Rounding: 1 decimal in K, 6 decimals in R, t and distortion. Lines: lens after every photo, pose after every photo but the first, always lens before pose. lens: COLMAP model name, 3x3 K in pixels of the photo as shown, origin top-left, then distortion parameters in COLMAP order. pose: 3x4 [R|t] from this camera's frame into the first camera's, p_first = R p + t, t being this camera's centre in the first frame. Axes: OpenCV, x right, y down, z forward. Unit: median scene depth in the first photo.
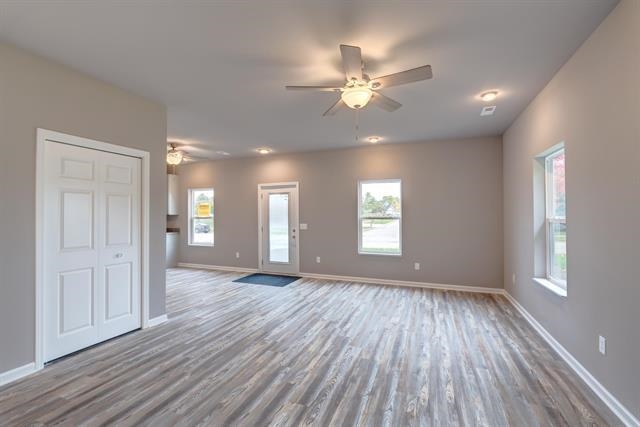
lens RADIAL K [[281.3, 0, 317.8], [0, 281.3, 213.3], [0, 0, 1]] dist [-0.004082, 0.000058]
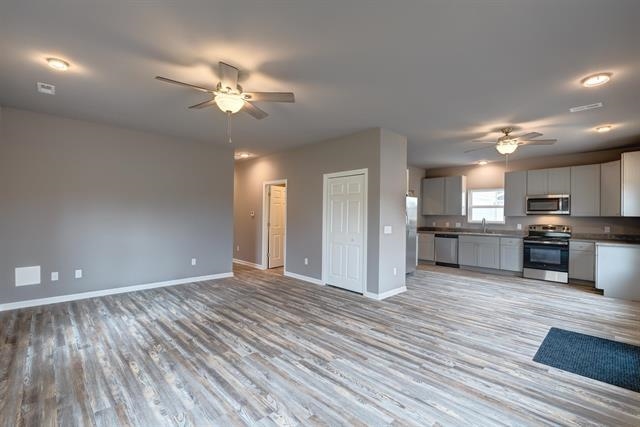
lens RADIAL K [[287.1, 0, 315.1], [0, 287.1, 216.0], [0, 0, 1]] dist [-0.002636, 0.000200]
pose [[-0.419874, -0.001190, -0.907582, 0.950025], [-0.001142, 0.999999, -0.000783, 0.019401], [0.907582, 0.000707, -0.419875, 1.676620]]
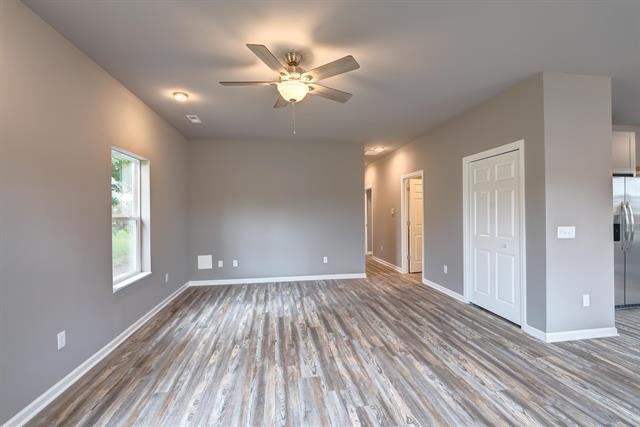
lens RADIAL K [[281.3, 0, 317.8], [0, 281.3, 213.3], [0, 0, 1]] dist [-0.004082, 0.000058]
pose [[-0.863923, 0.010831, -0.503508, 0.536972], [0.017675, 0.999805, -0.008820, 0.021851], [0.503314, -0.016519, -0.863946, 1.790239]]
